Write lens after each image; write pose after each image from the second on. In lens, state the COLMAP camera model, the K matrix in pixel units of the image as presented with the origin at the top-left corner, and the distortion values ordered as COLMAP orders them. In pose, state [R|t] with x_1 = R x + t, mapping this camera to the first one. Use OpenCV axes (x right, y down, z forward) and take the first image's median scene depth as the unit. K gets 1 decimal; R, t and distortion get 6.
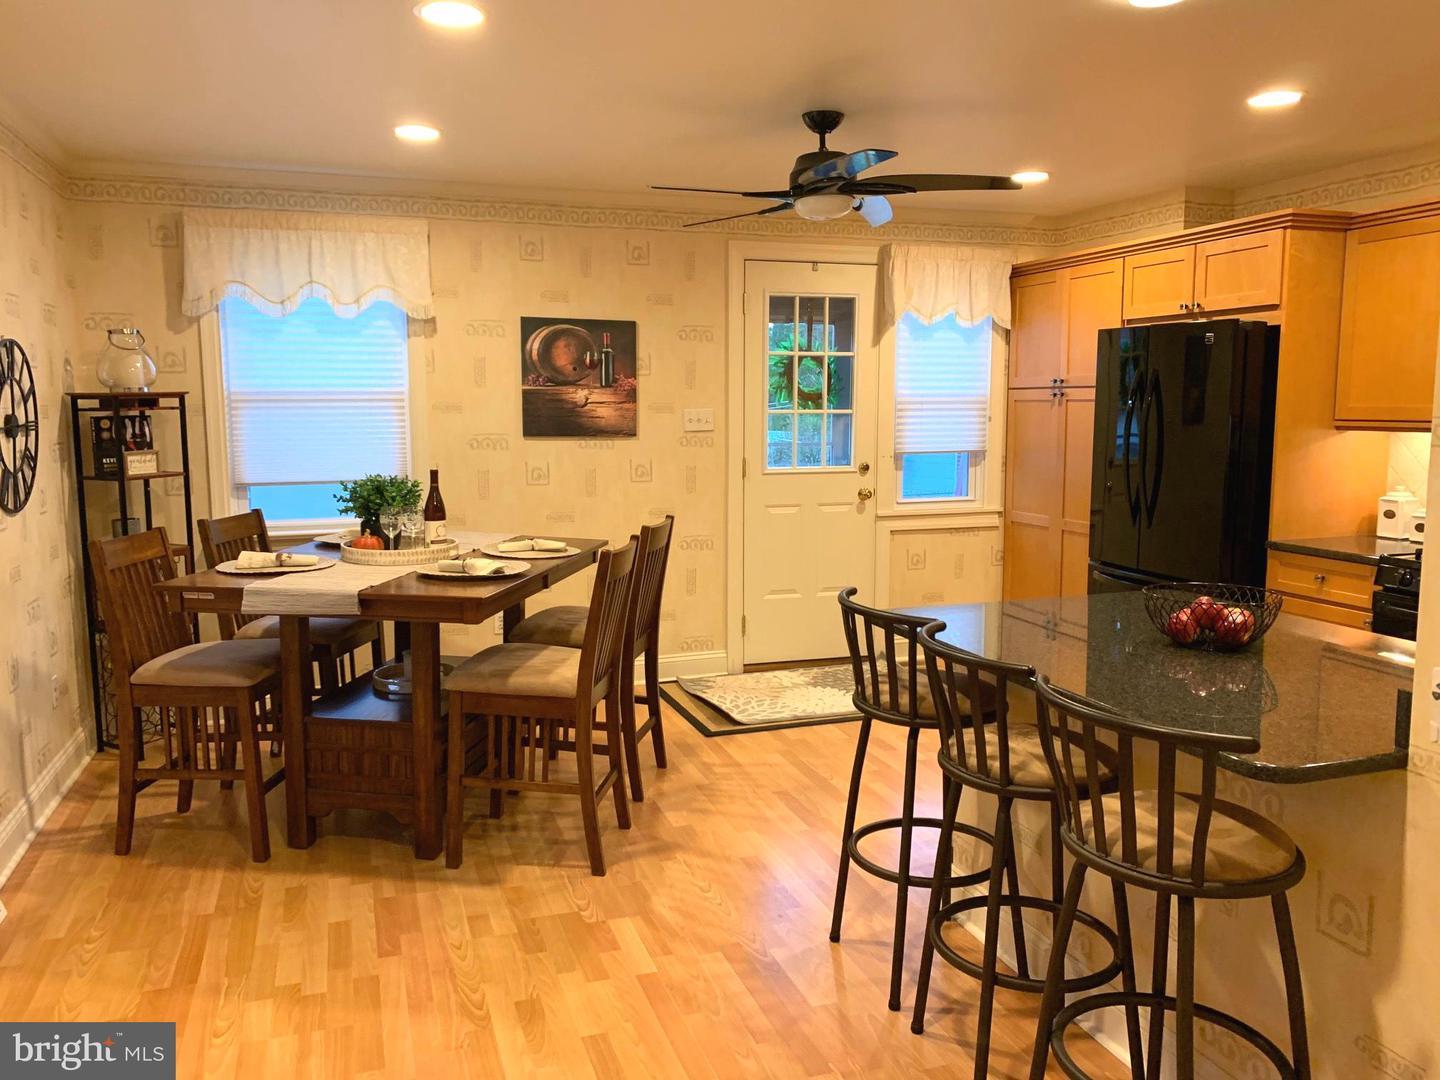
lens RADIAL K [[1135.5, 0, 714.2], [0, 1135.5, 538.3], [0, 0, 1]] dist [0.061936, -0.025981]
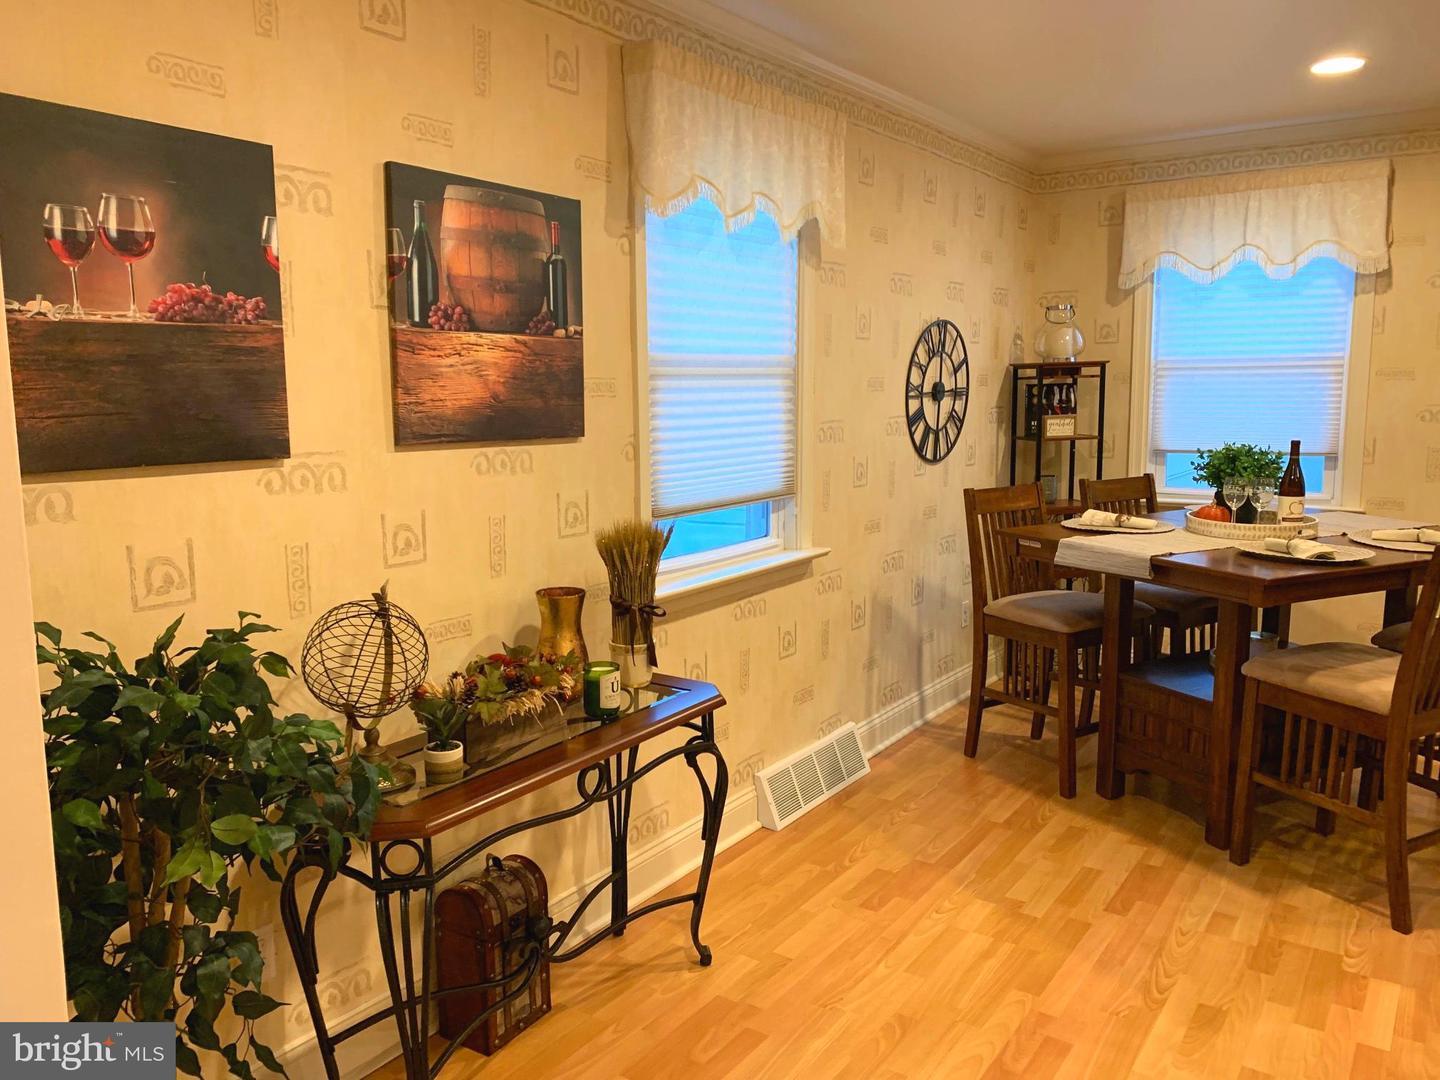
lens RADIAL K [[1135.5, 0, 715.7], [0, 1135.5, 541.6], [0, 0, 1]] dist [0.061936, -0.025981]
pose [[0.621603, 0.113684, -0.775039, 0.188992], [-0.093566, 0.993105, 0.070627, -0.001459], [0.777724, 0.028615, 0.627954, 0.058891]]
